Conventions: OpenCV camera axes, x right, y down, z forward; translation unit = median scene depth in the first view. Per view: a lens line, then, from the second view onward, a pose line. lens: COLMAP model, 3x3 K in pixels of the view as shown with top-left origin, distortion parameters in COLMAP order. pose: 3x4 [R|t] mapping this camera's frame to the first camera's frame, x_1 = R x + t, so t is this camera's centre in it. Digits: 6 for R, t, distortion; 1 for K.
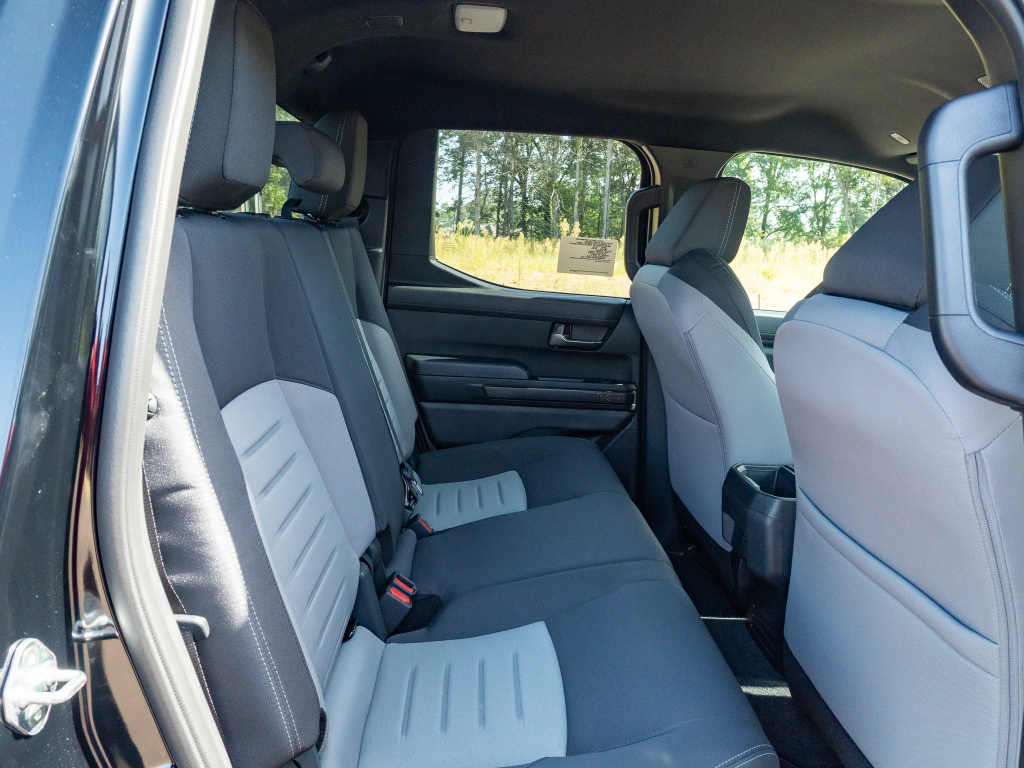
lens RADIAL K [[767.3, 0, 514.7], [0, 767.3, 378.8], [0, 0, 1]] dist [-0.009472, -0.008832]
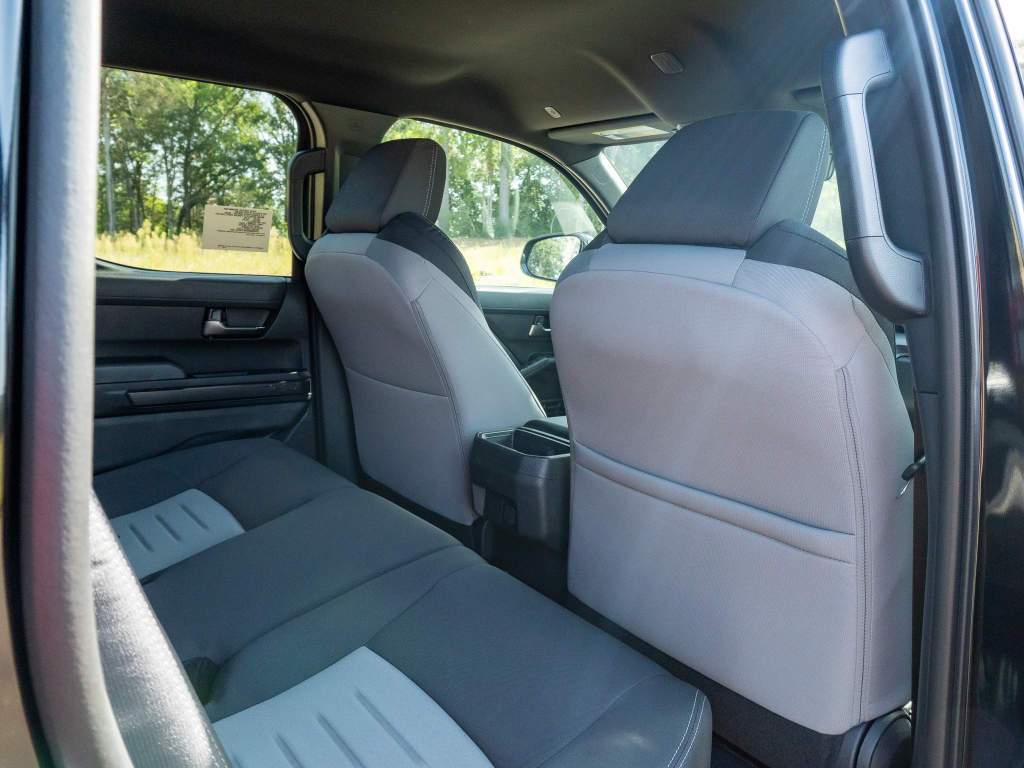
lens RADIAL K [[767.3, 0, 512.9], [0, 767.3, 382.4], [0, 0, 1]] dist [-0.009472, -0.008832]
pose [[0.830335, -0.115459, 0.545172, -0.139597], [0.107763, 0.993103, 0.046193, 0.005131], [-0.546745, 0.020393, 0.837051, 0.114028]]
